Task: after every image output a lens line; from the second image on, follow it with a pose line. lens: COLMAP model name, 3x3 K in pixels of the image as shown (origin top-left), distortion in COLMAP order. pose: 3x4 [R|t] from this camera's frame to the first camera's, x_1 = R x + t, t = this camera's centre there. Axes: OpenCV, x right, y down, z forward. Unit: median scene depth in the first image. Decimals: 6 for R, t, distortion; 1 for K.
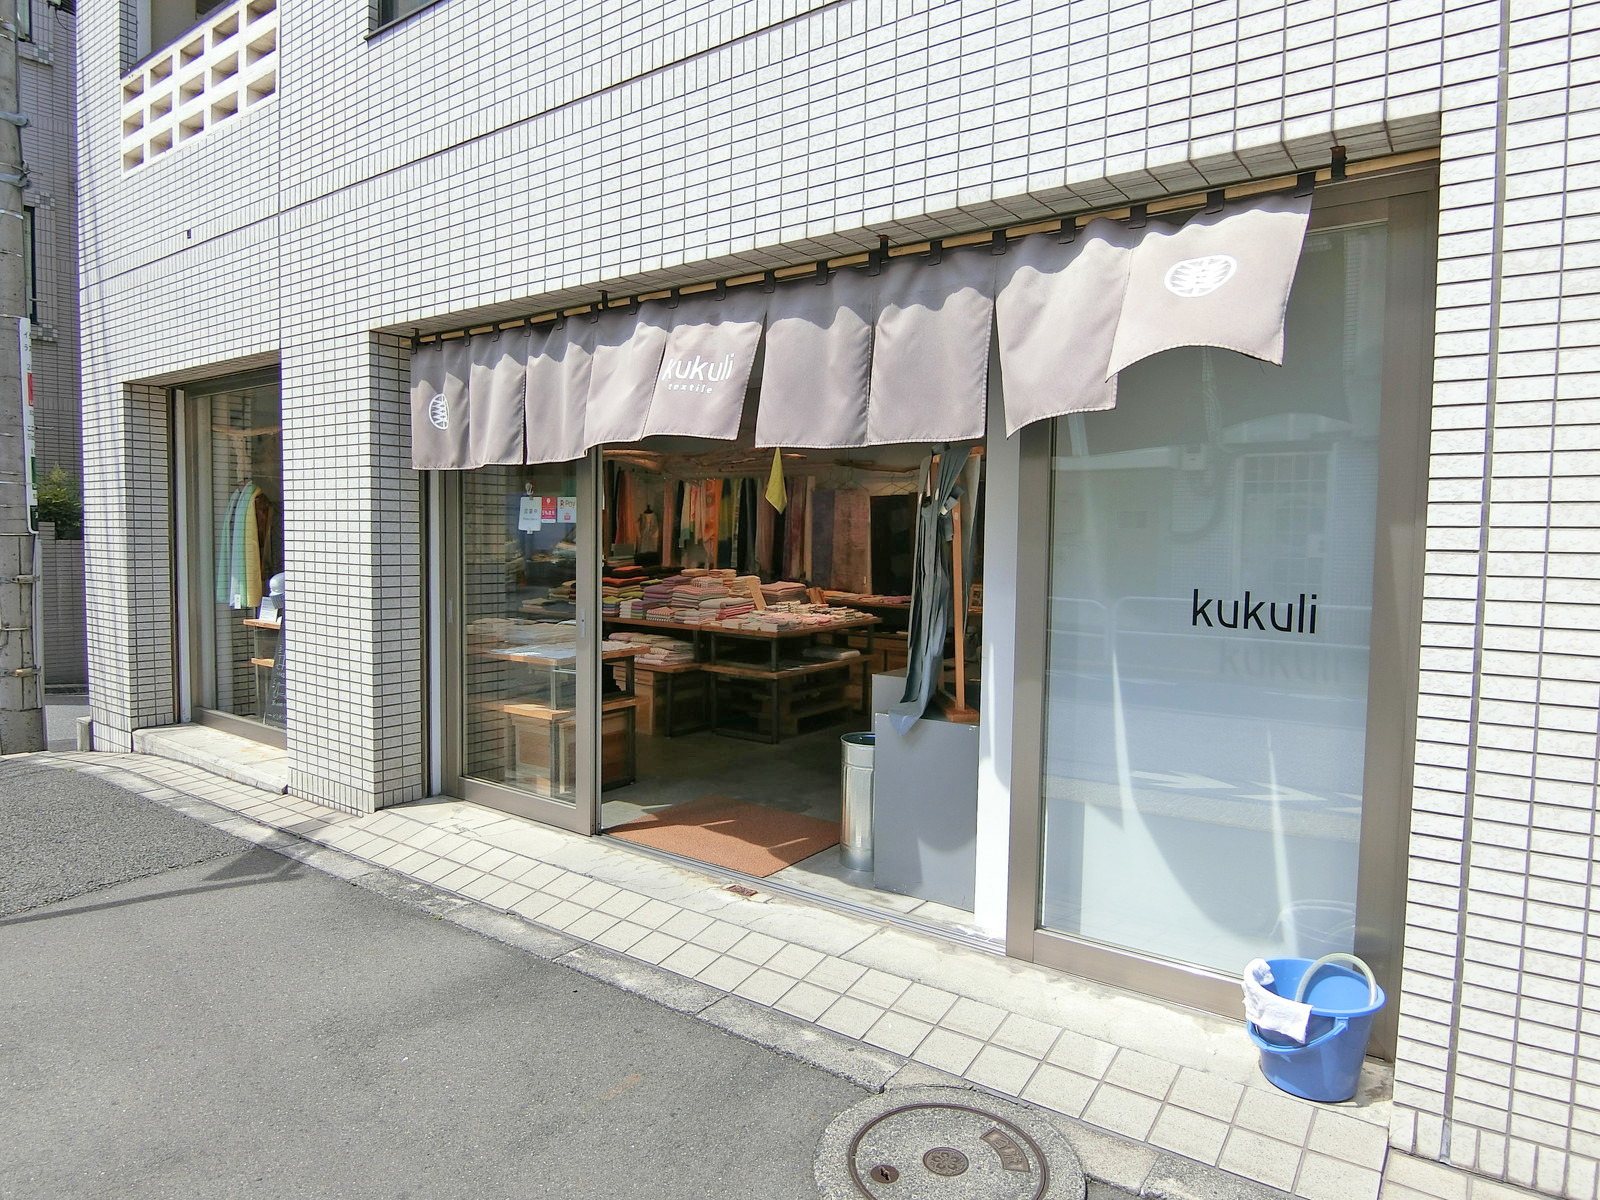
lens RADIAL K [[996.5, 0, 797.9], [0, 996.5, 570.2], [0, 0, 1]] dist [-0.036810, 0.000693]
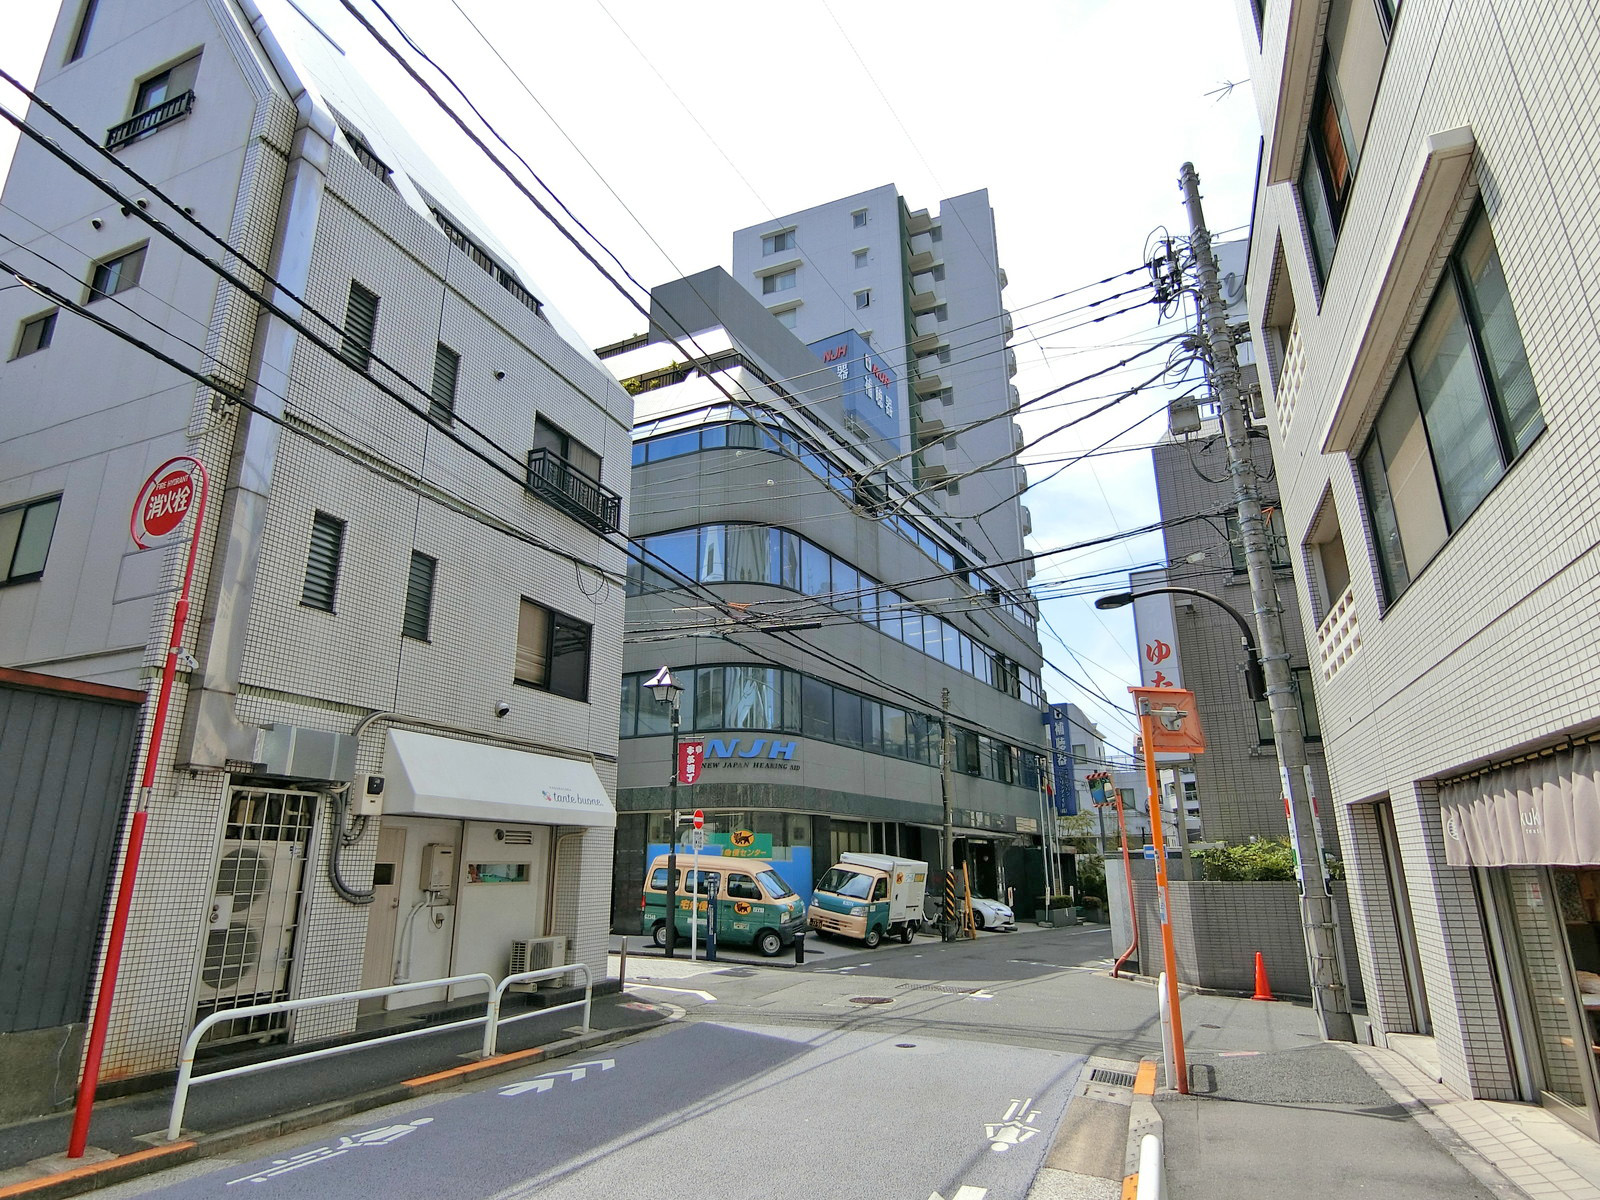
lens RADIAL K [[883.6, 0, 800.0], [0, 883.6, 600.0], [0, 0, 1]] dist [0.003314, 0.000956]
pose [[0.253981, -0.287328, -0.923546, 0.788083], [-0.041858, 0.950696, -0.307286, -0.026298], [0.966303, 0.116703, 0.229431, -0.406031]]
